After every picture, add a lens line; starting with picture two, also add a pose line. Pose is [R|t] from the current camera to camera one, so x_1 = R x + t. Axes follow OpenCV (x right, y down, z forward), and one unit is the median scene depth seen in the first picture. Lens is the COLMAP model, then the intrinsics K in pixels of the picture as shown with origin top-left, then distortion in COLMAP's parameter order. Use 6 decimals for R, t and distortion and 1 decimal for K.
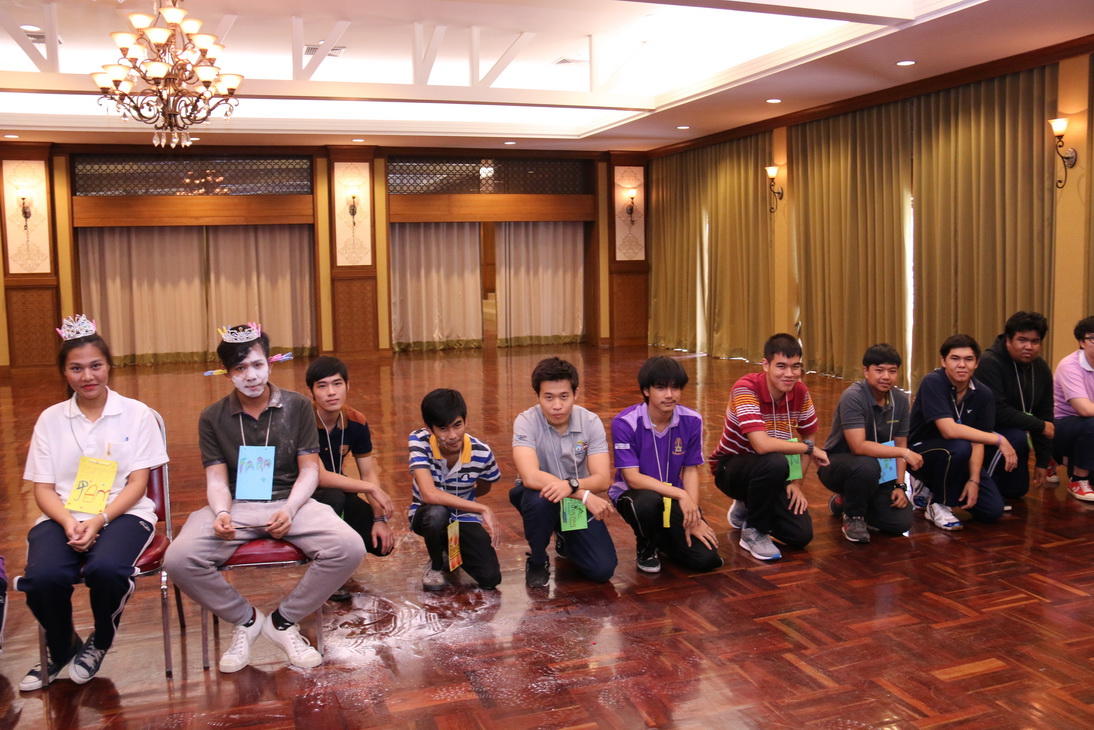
lens RADIAL K [[960.1, 0, 532.8], [0, 960.1, 341.0], [0, 0, 1]] dist [-0.080268, -0.004981]
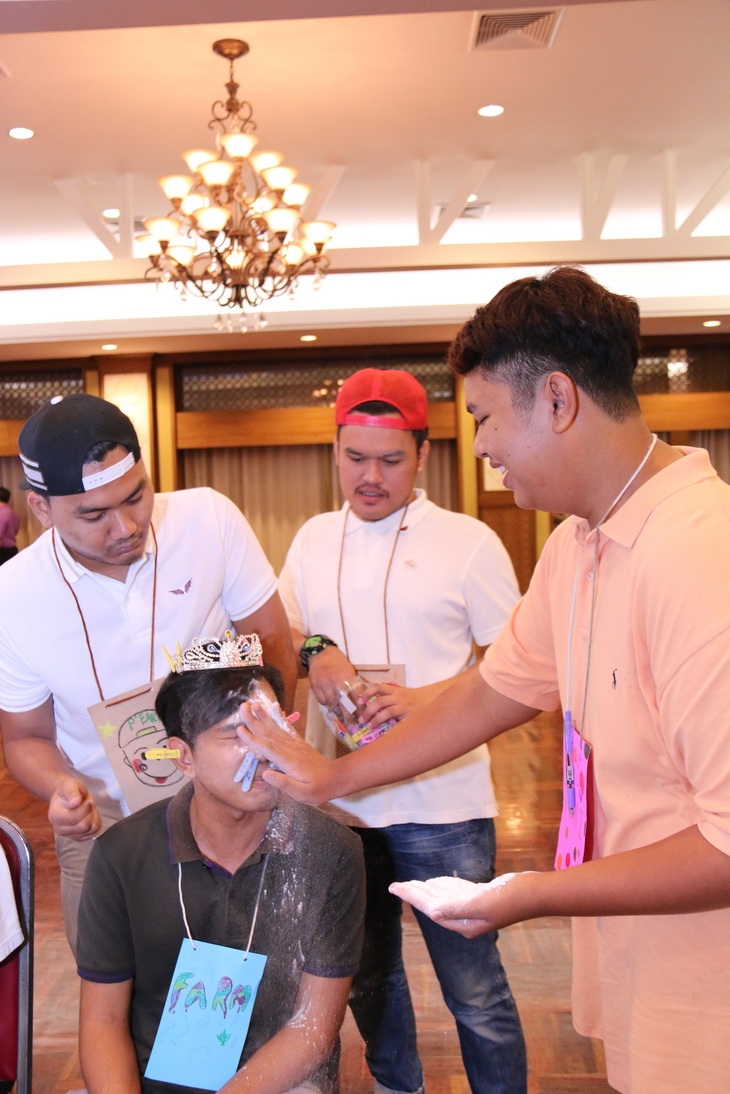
lens RADIAL K [[871.5, 0, 364.4], [0, 871.5, 518.0], [0, 0, 1]] dist [-0.070976, 0.007028]
pose [[0.934792, -0.003542, -0.355178, -0.042248], [-0.010640, 0.999222, -0.037968, -0.027258], [0.355037, 0.039271, 0.934027, 0.292638]]
